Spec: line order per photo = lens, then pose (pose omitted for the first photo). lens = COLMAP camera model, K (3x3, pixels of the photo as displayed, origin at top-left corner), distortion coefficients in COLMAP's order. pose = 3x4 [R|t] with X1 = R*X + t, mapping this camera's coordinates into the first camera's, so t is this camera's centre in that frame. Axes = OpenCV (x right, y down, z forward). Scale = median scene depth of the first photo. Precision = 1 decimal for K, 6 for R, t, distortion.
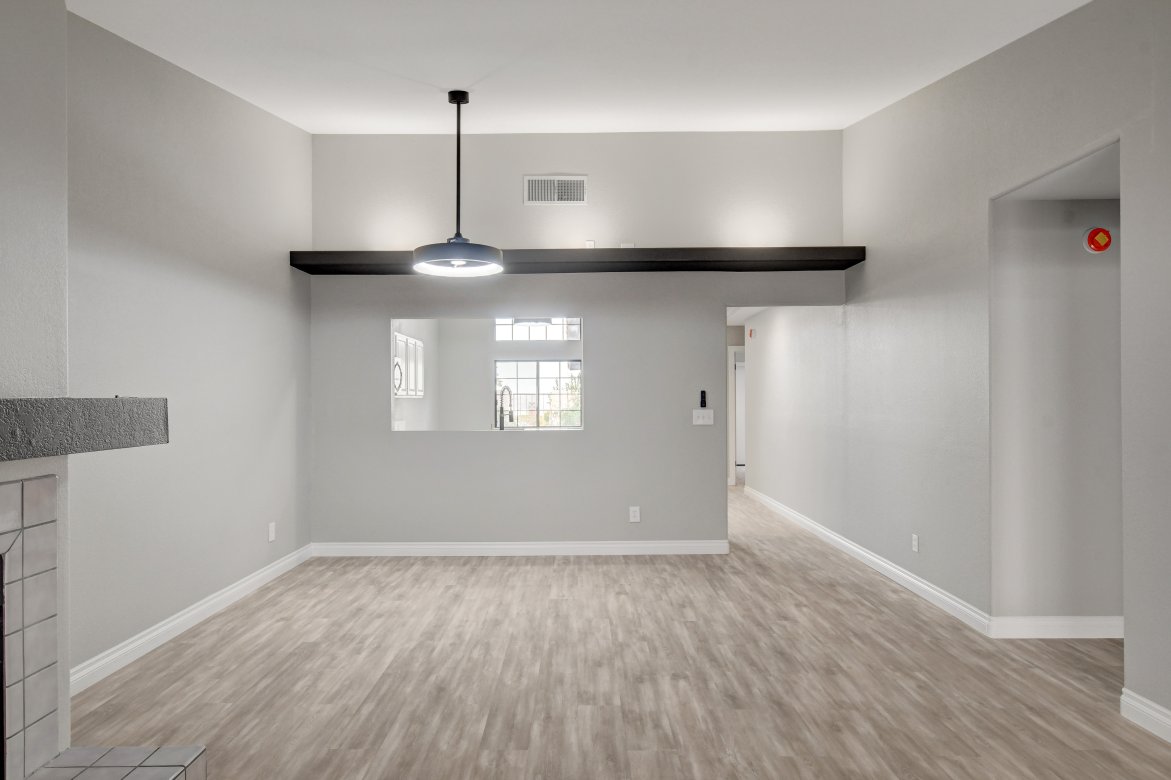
lens RADIAL K [[694.2, 0, 578.4], [0, 694.2, 397.9], [0, 0, 1]] dist [-0.019154, -0.001871]
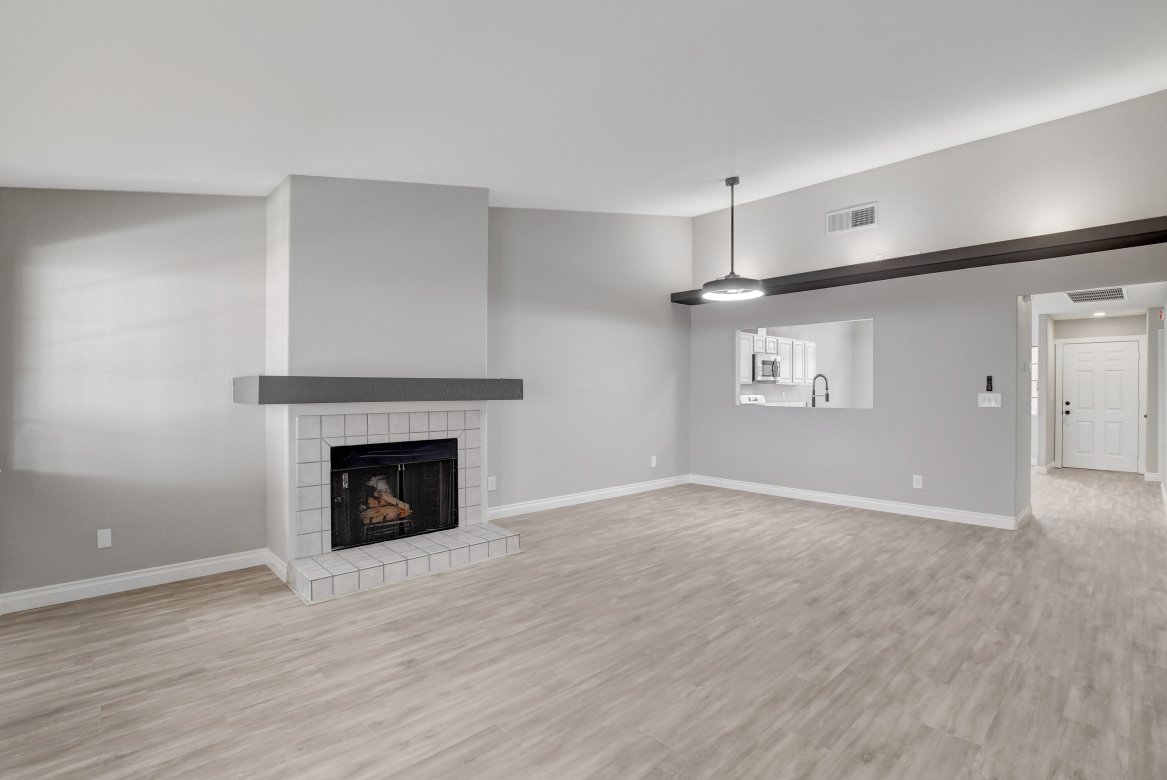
lens RADIAL K [[536.2, 0, 585.9], [0, 536.2, 386.5], [0, 0, 1]] dist [-0.040040, 0.001446]
pose [[0.687089, 0.001831, -0.726571, 0.532709], [-0.005096, 0.999984, -0.002300, 0.017809], [0.726556, 0.005283, 0.687087, -0.027616]]
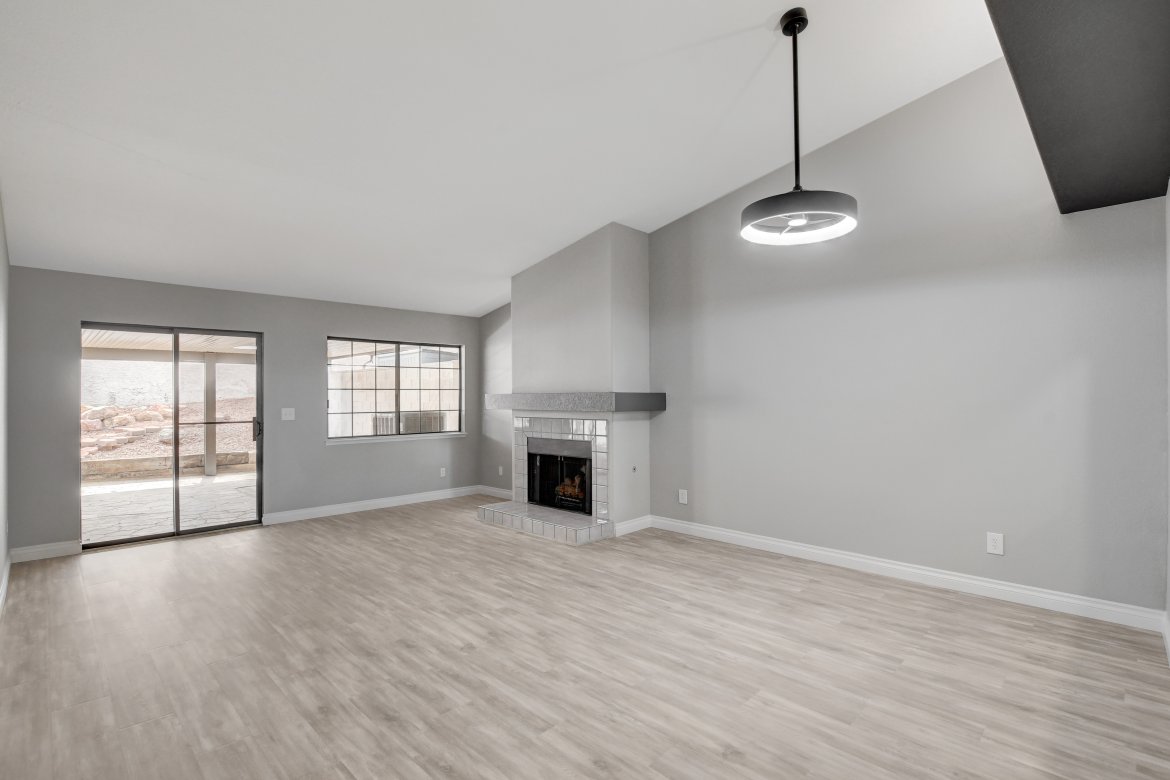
lens RADIAL K [[559.3, 0, 586.4], [0, 559.3, 390.7], [0, 0, 1]] dist [-0.022586, -0.000823]
pose [[-0.705018, 0.000535, -0.709189, 0.548168], [0.008180, 0.999939, -0.007377, 0.005193], [0.709142, -0.011001, -0.704980, 1.515670]]
